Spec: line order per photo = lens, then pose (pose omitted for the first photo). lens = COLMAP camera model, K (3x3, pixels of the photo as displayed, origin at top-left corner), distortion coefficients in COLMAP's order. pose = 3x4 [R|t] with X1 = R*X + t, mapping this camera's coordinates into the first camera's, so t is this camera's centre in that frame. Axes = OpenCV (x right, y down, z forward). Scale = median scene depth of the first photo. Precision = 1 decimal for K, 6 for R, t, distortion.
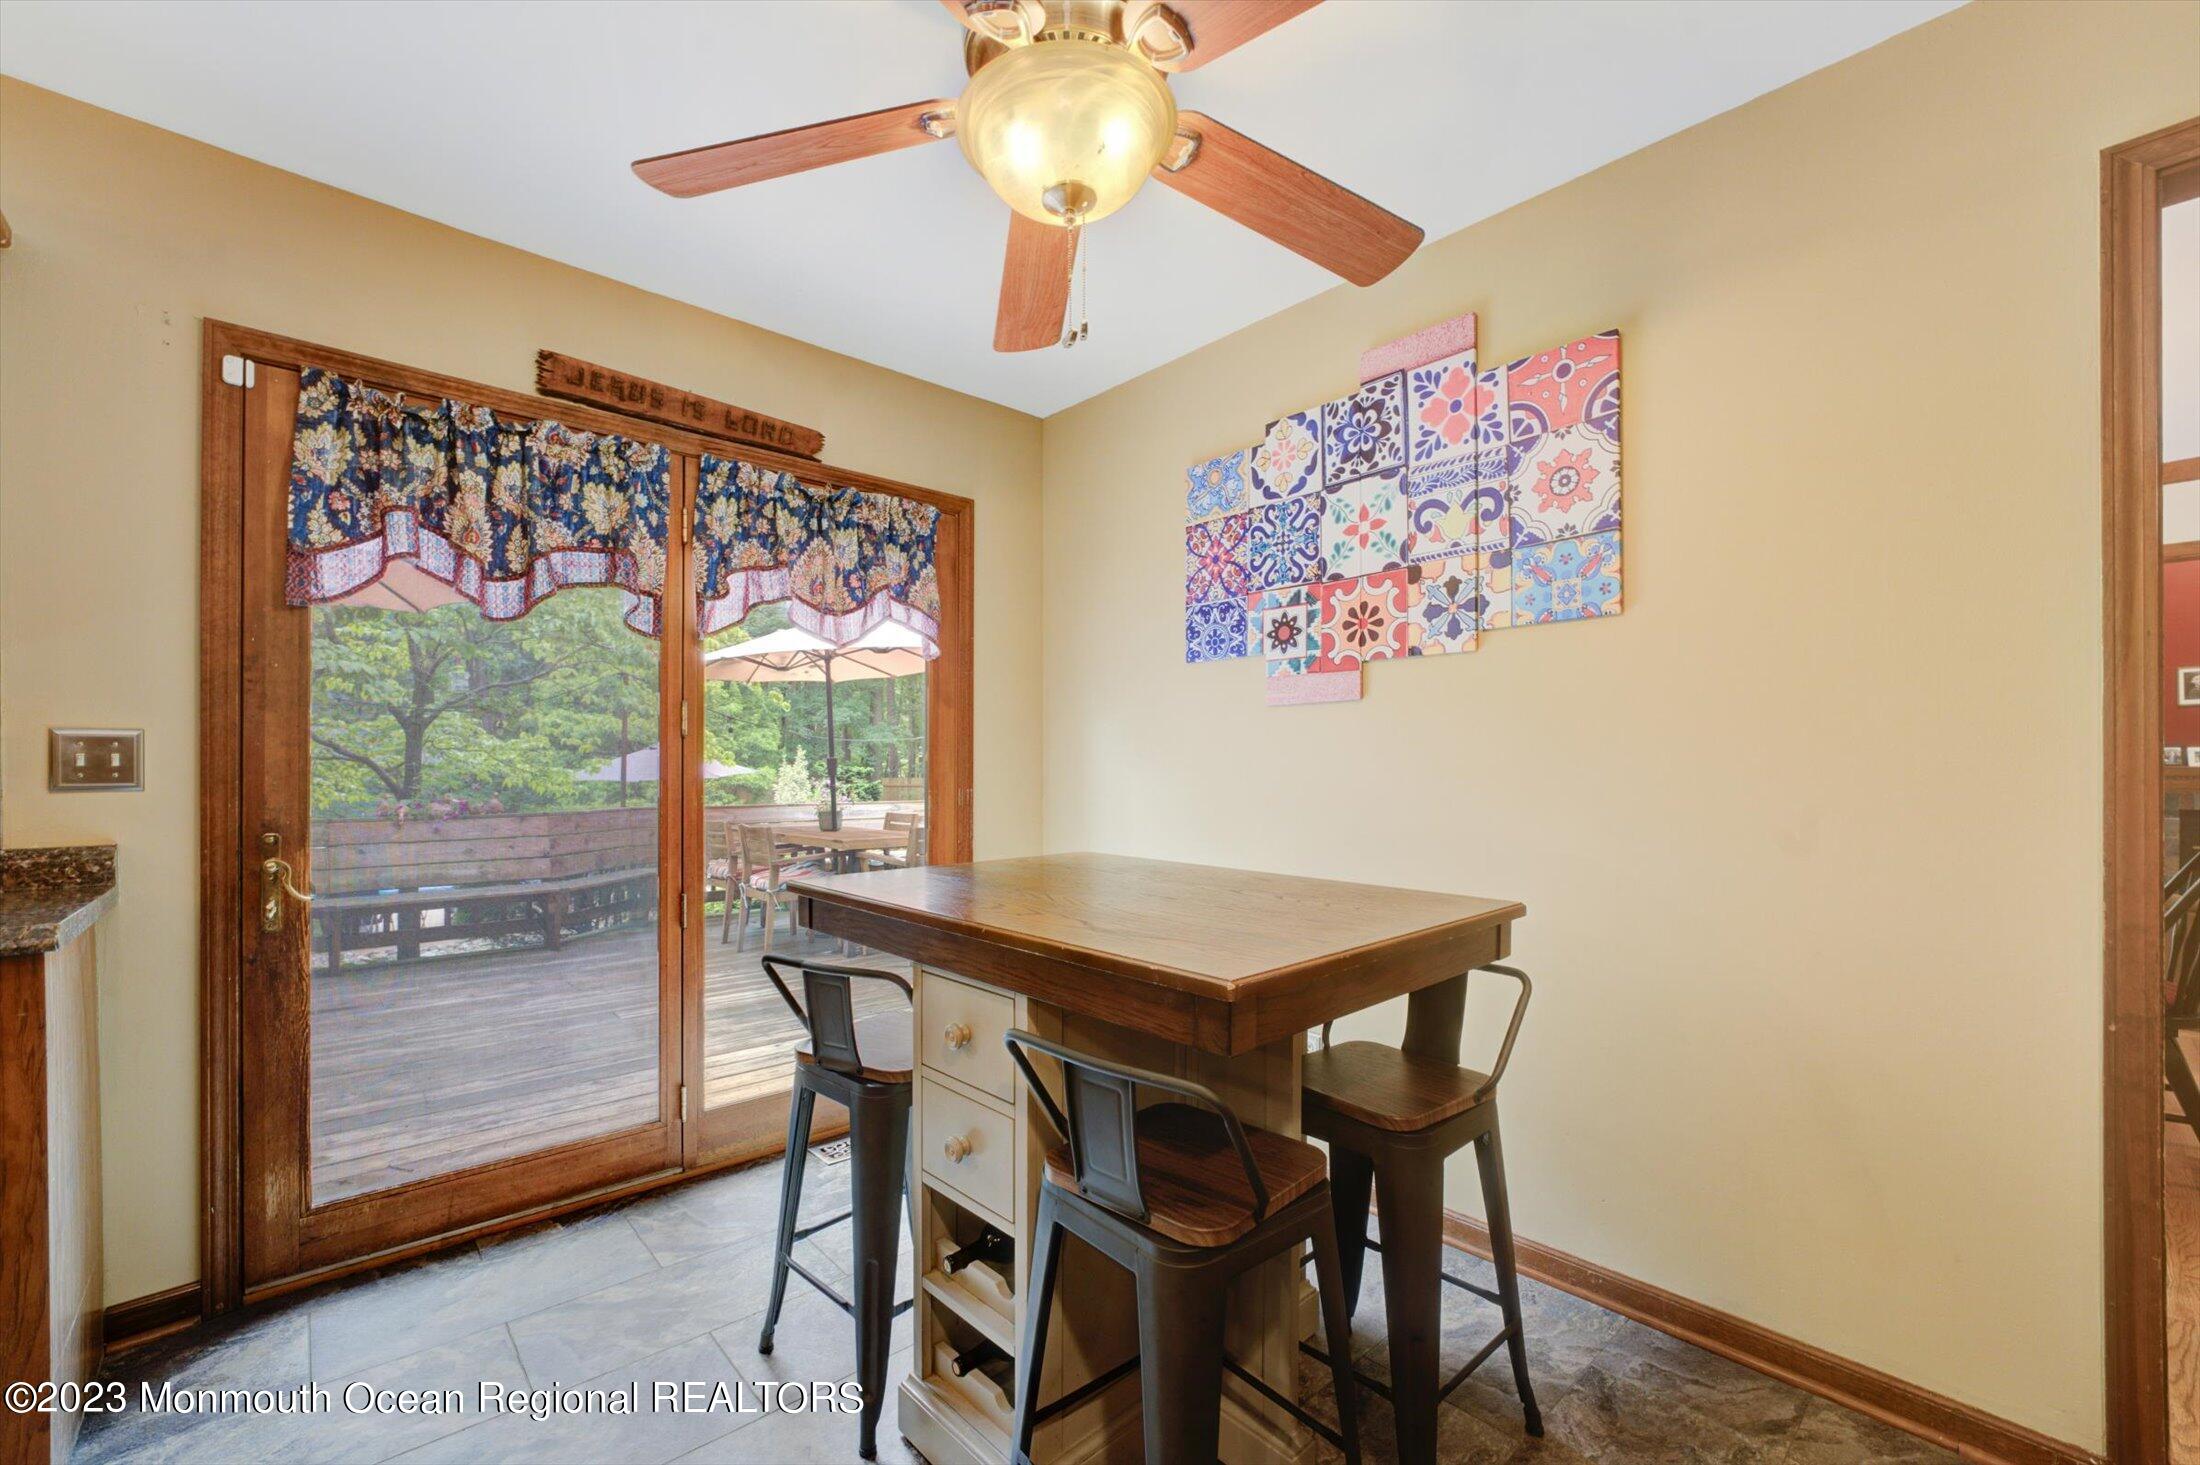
lens RADIAL K [[892.3, 0, 1127.1], [0, 892.3, 765.6], [0, 0, 1]] dist [-0.011022, -0.000069]
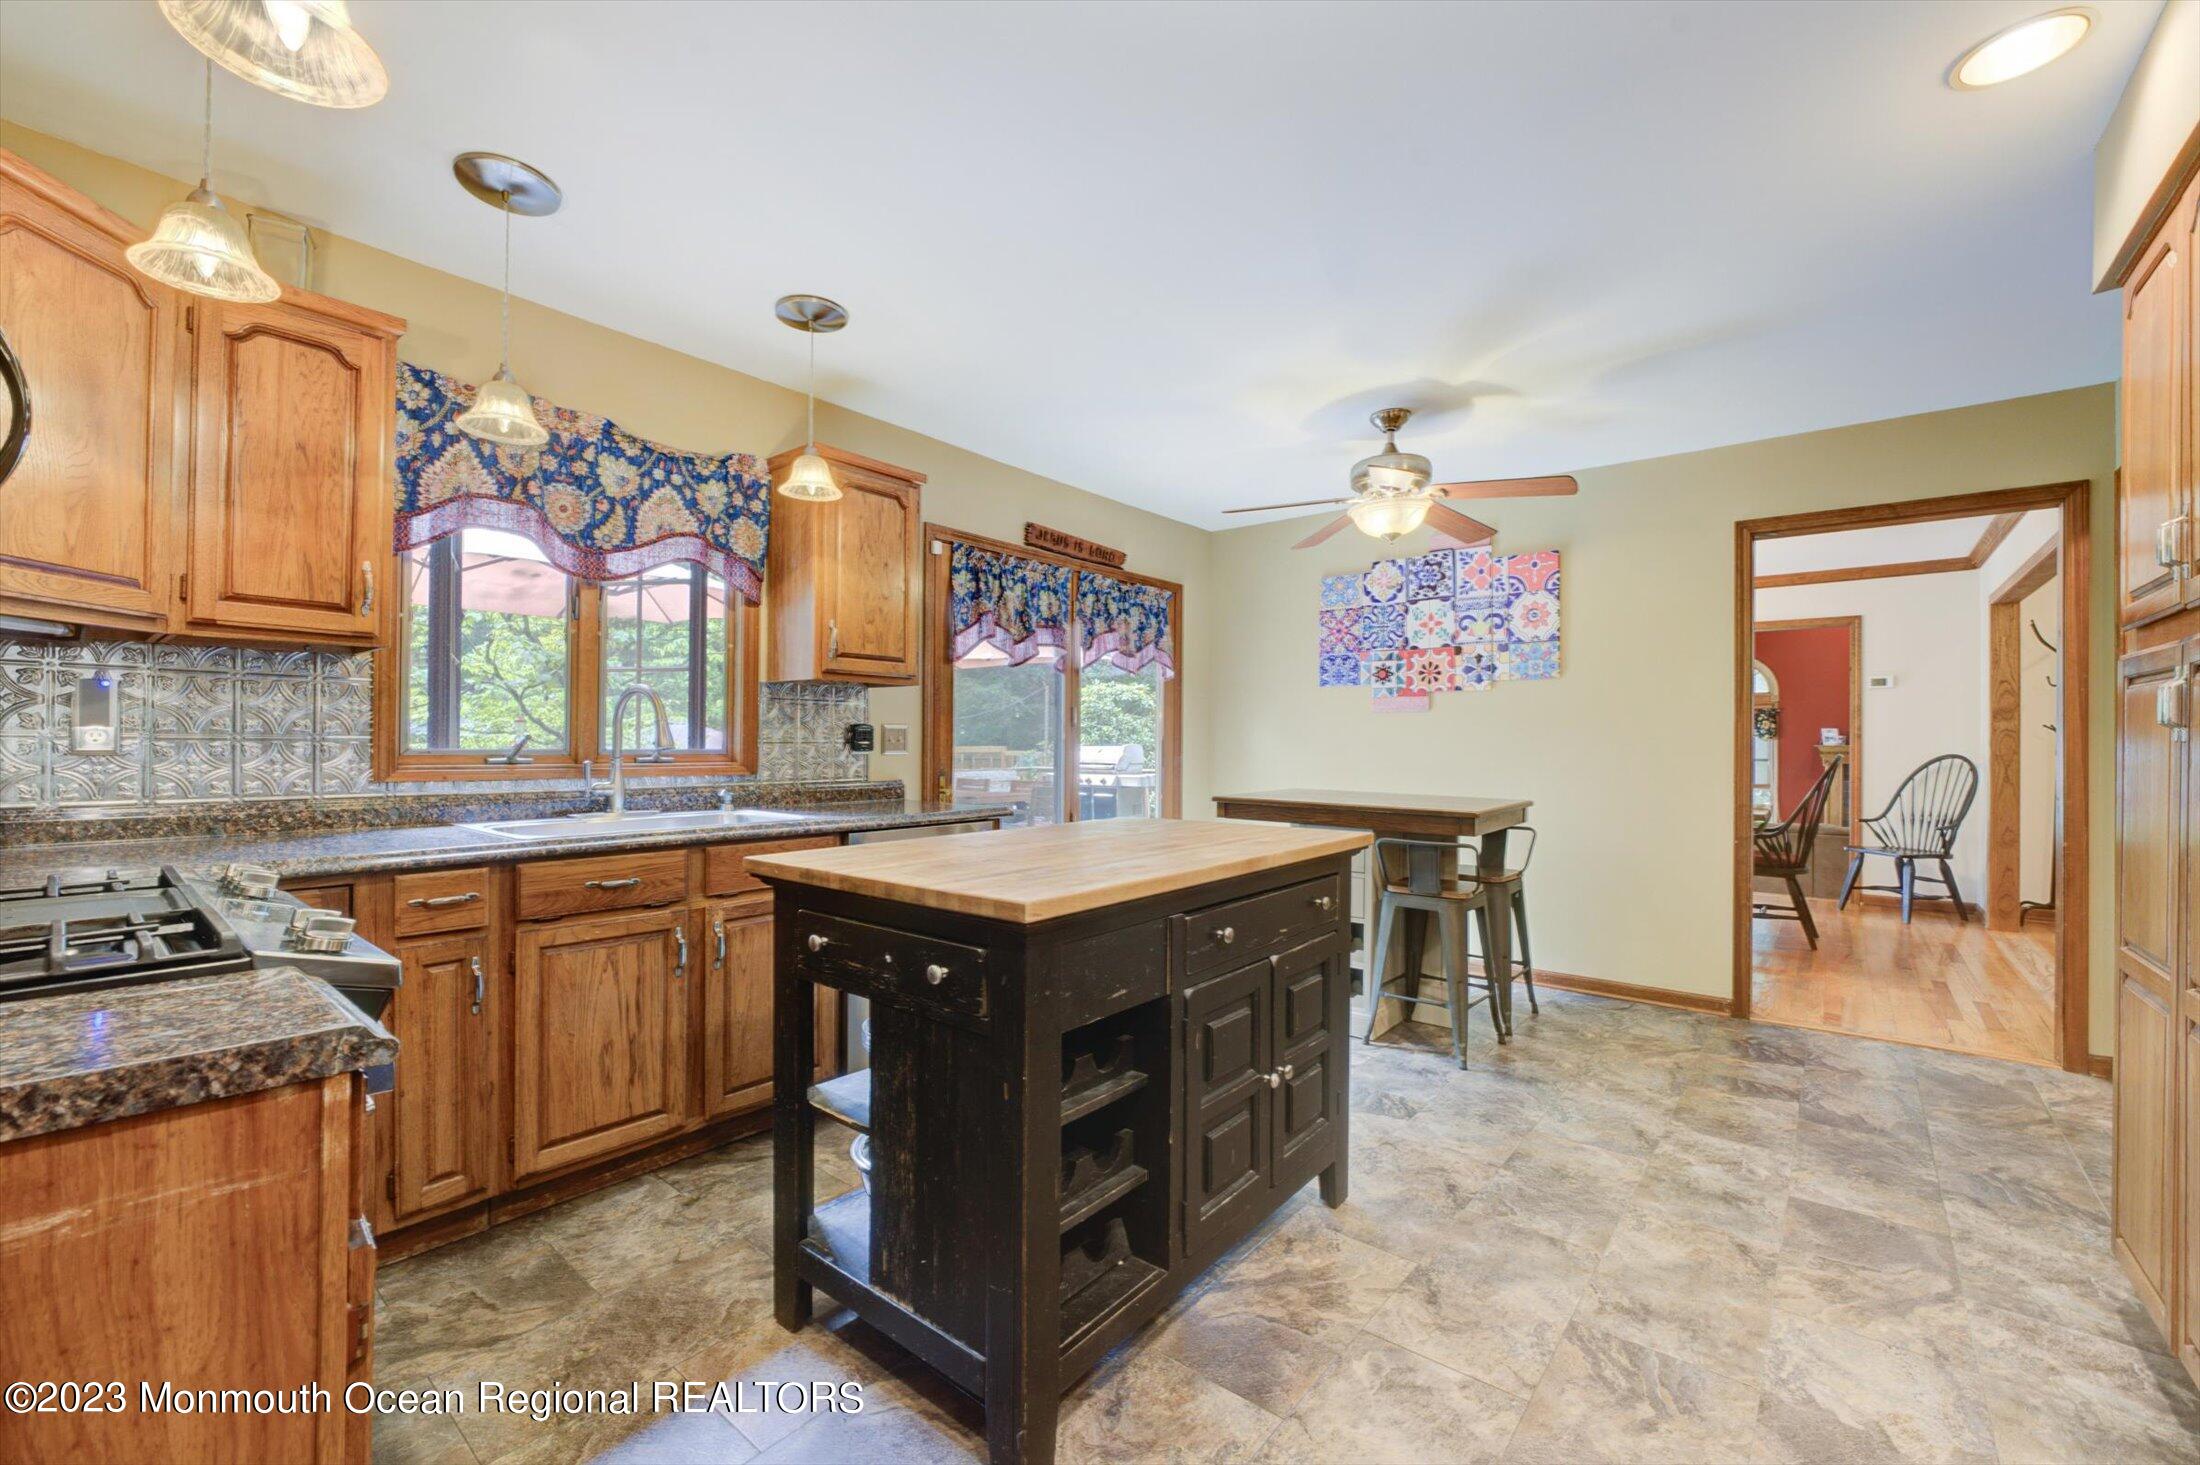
lens RADIAL K [[892.3, 0, 1103.9], [0, 892.3, 753.8], [0, 0, 1]] dist [-0.011022, -0.000069]
pose [[0.988624, 0.000829, 0.150406, -0.783140], [-0.003475, 0.999844, 0.017333, -0.009658], [-0.150368, -0.017658, 0.988472, -0.897037]]
